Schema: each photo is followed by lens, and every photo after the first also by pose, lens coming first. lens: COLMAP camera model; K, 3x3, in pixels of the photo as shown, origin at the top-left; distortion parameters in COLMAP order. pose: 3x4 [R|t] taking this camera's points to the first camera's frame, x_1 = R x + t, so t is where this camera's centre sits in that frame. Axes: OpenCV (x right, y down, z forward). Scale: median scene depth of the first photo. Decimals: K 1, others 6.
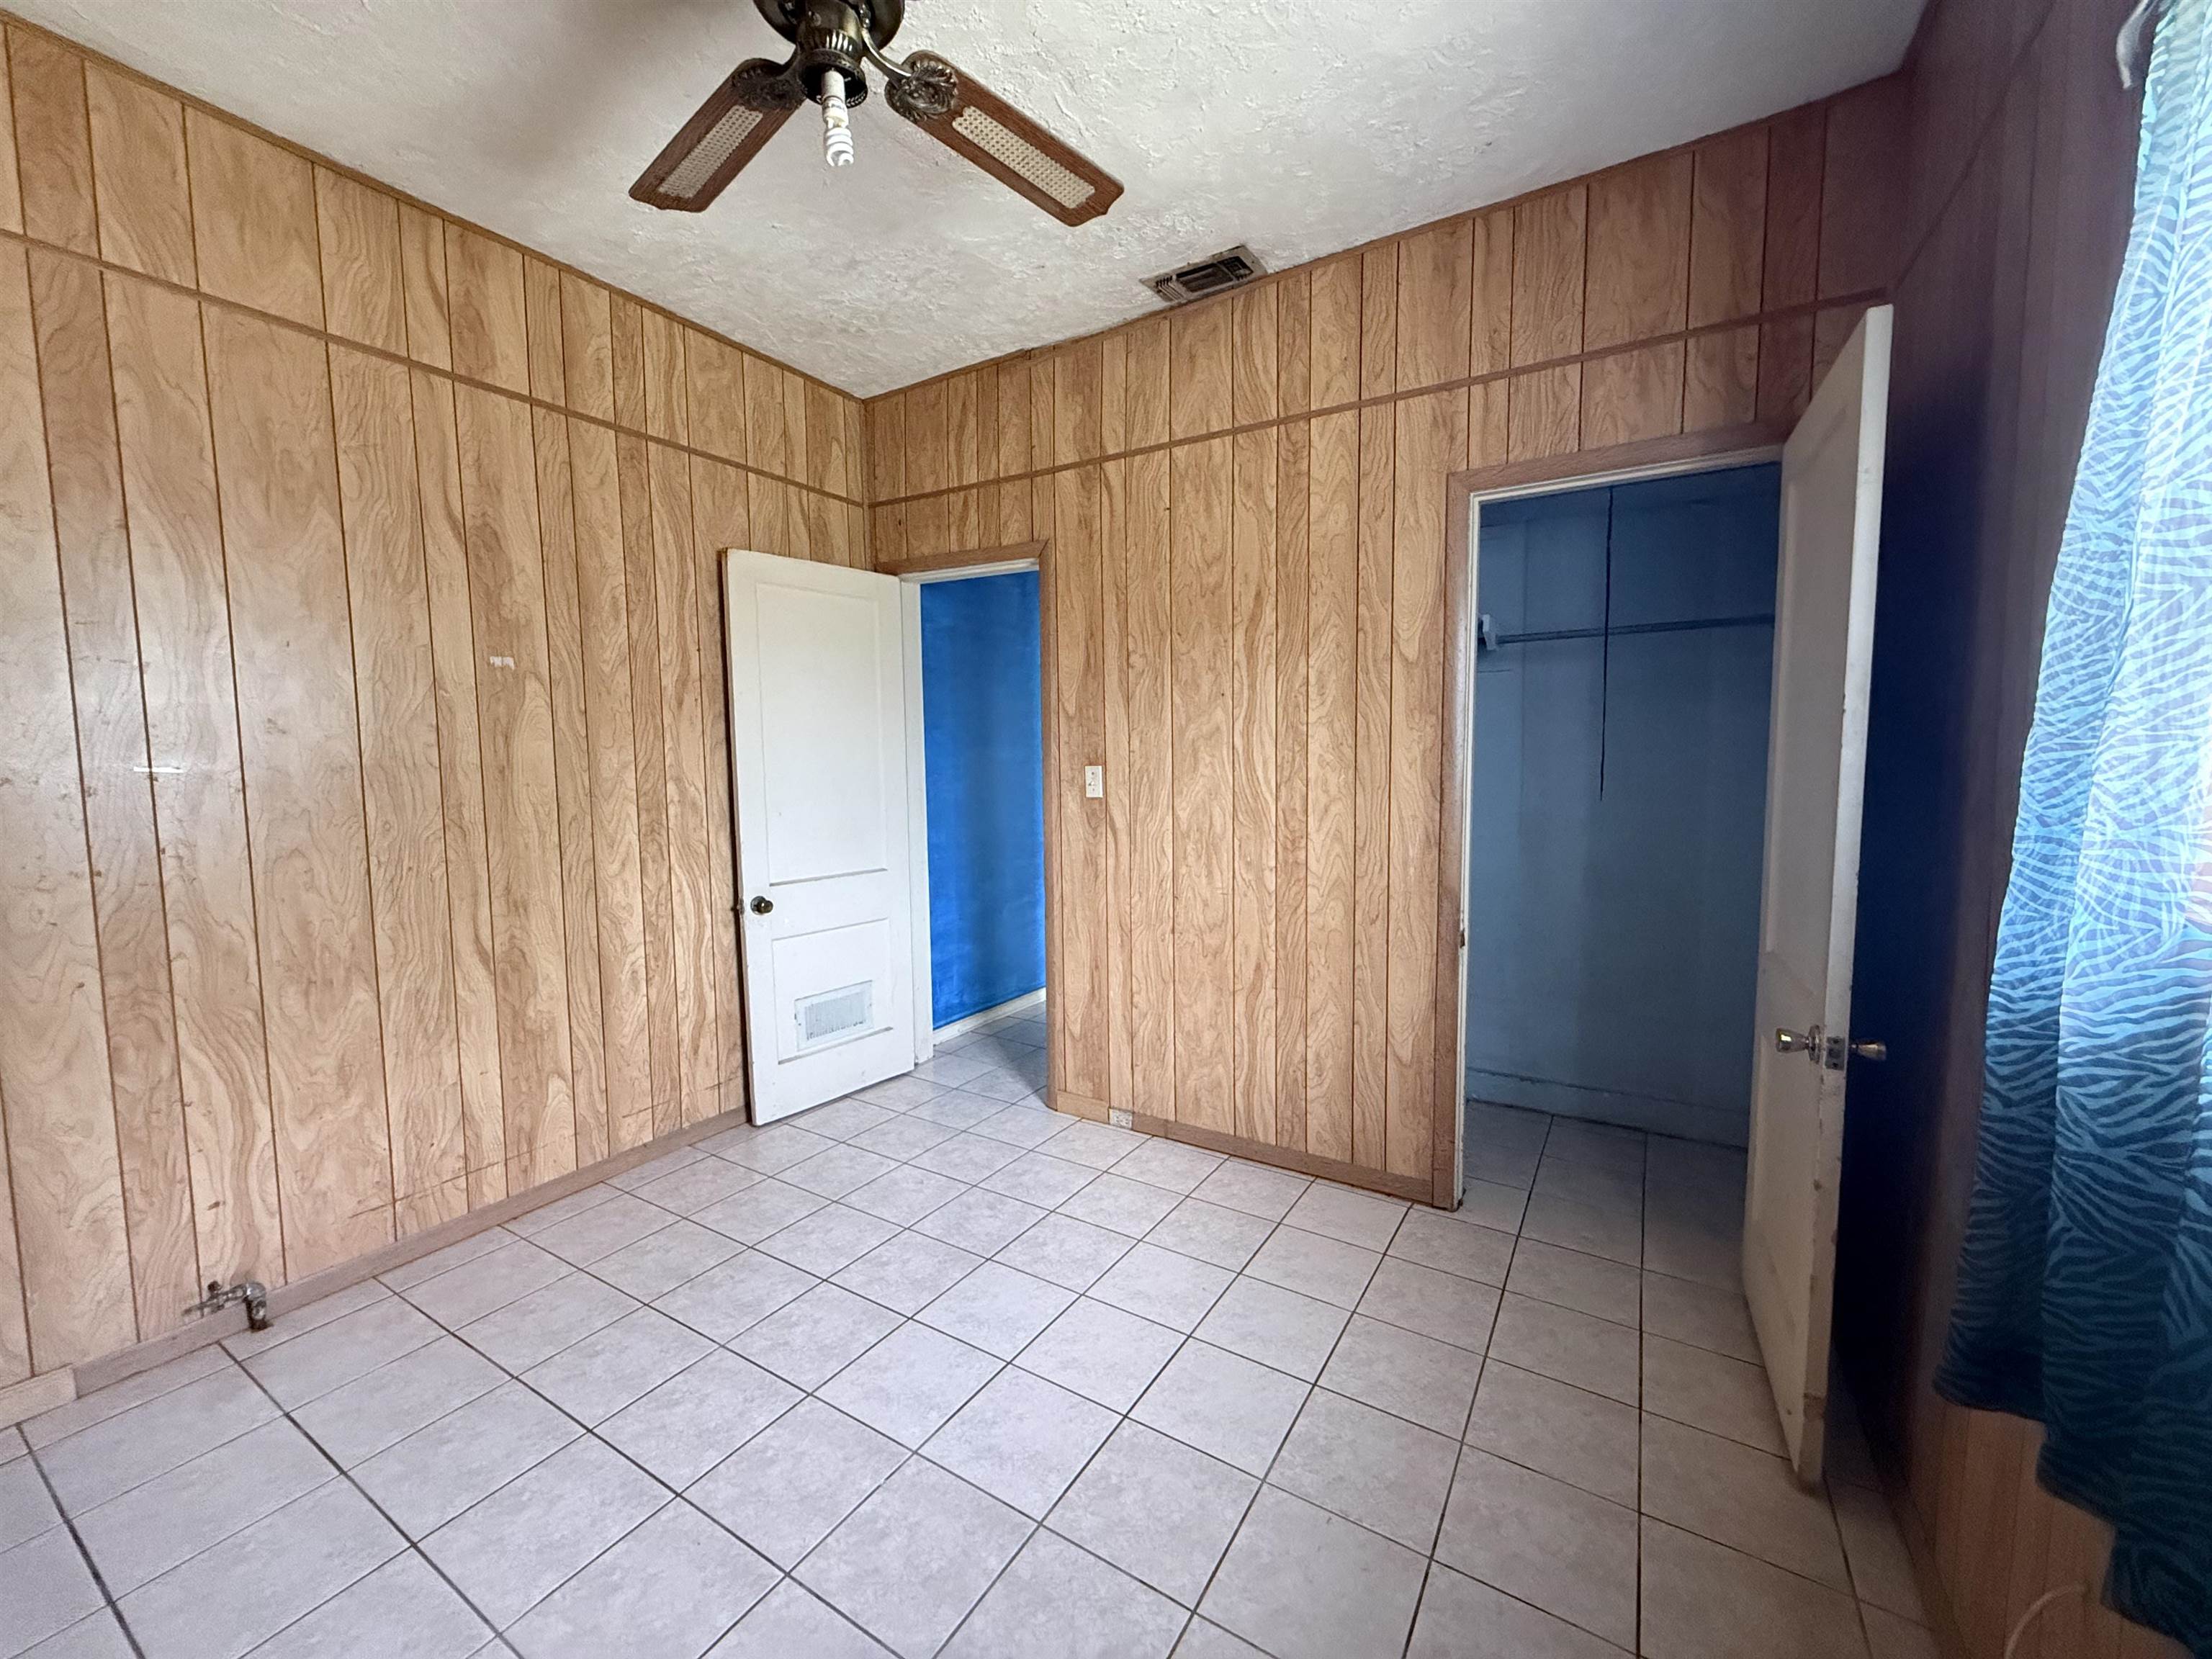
lens RADIAL K [[880.8, 0, 1111.7], [0, 880.8, 832.3], [0, 0, 1]] dist [-0.000120, 0.000005]
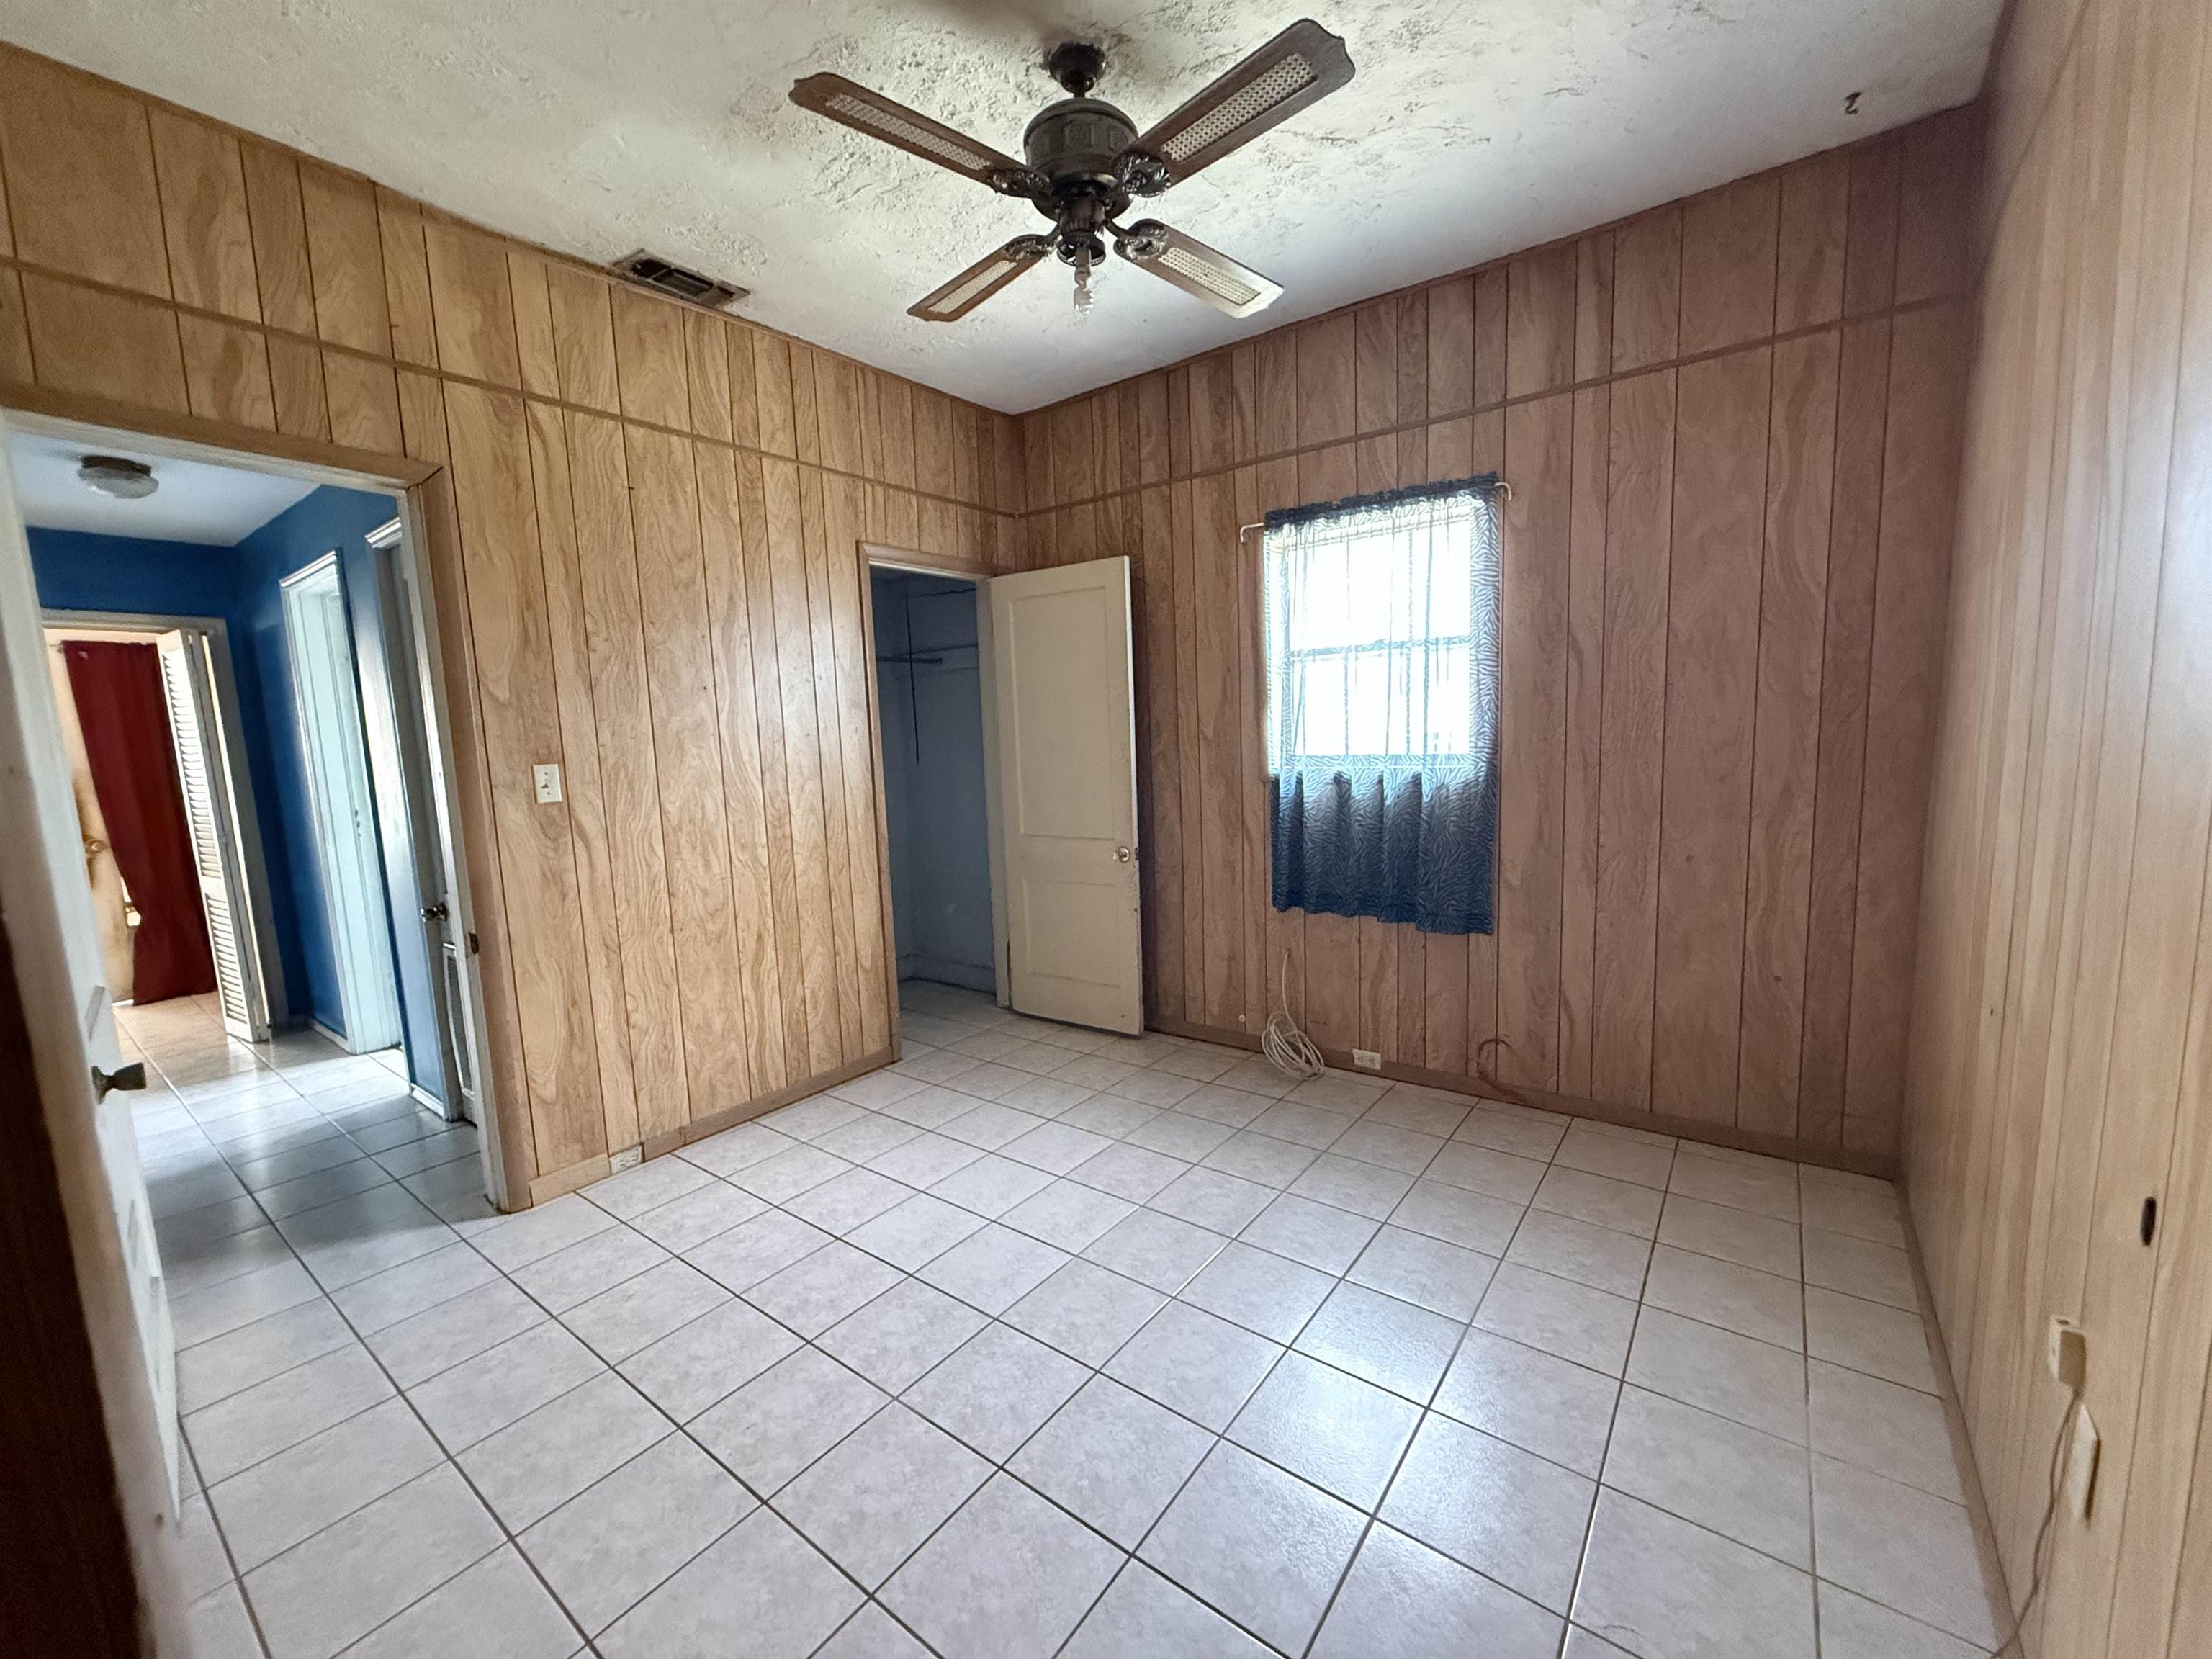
lens RADIAL K [[880.8, 0, 1094.8], [0, 880.8, 833.7], [0, 0, 1]] dist [-0.000120, 0.000005]
pose [[0.106805, -0.113455, 0.987786, -0.864099], [0.119605, 0.987720, 0.100515, -0.035554], [-0.987060, 0.107408, 0.119064, 0.436321]]
